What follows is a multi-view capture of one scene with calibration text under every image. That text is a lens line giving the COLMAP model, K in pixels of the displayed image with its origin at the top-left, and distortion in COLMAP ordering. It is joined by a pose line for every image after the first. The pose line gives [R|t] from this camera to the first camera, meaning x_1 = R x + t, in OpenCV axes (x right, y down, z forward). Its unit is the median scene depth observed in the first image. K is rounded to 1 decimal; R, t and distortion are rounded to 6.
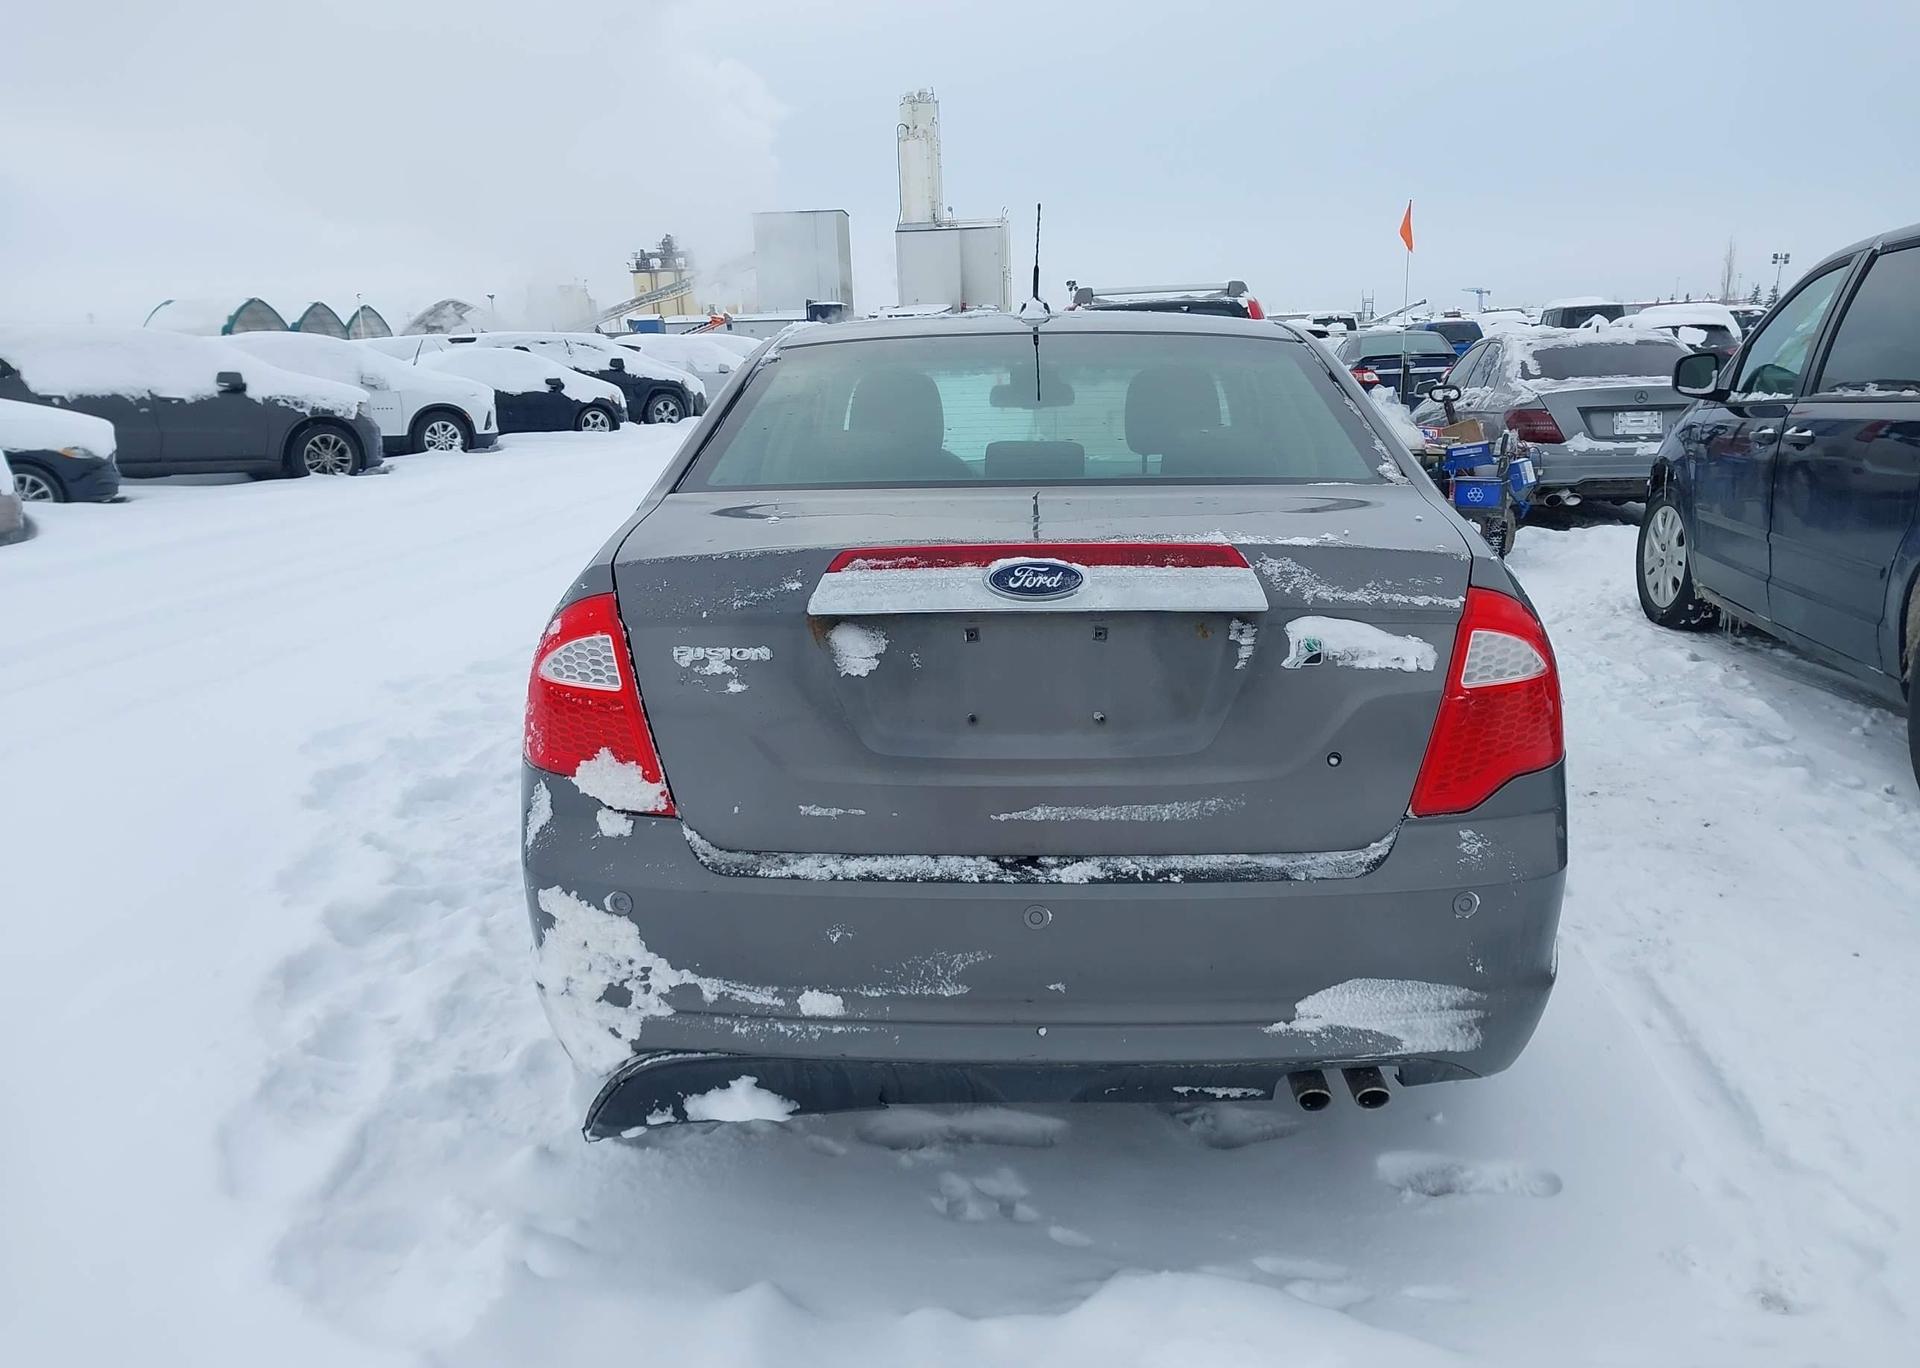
lens RADIAL K [[1507.5, 0, 986.5], [0, 1507.5, 671.7], [0, 0, 1]] dist [0.062370, -0.065169]
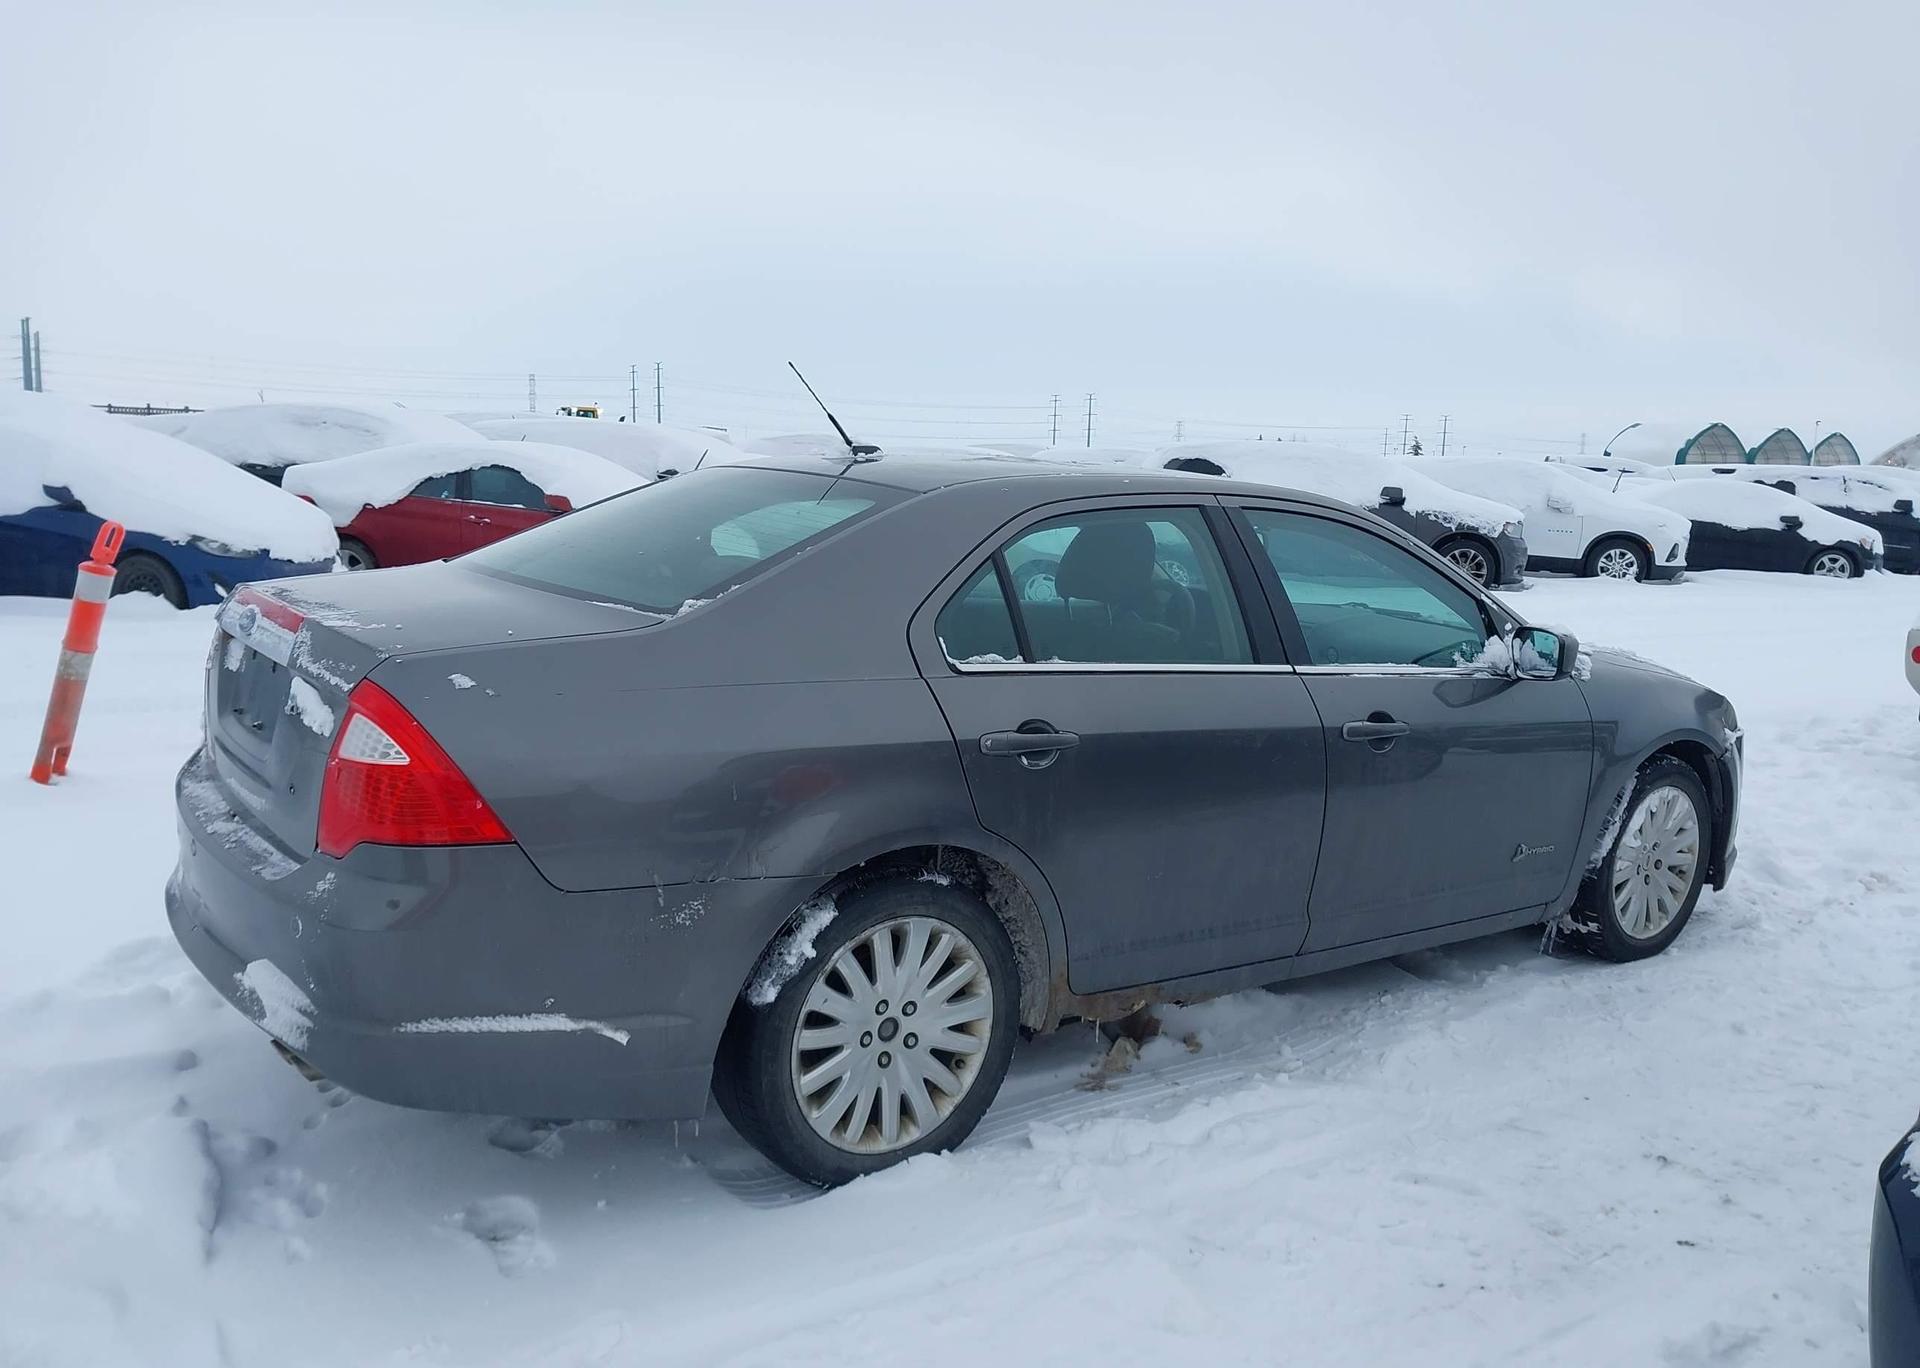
lens RADIAL K [[1507.5, 0, 996.9], [0, 1507.5, 691.9], [0, 0, 1]] dist [0.062370, -0.065169]
pose [[0.619757, 0.168626, -0.766464, 1.538009], [-0.218304, 0.975140, 0.038016, -0.197963], [0.753820, 0.143761, 0.641162, 0.591939]]
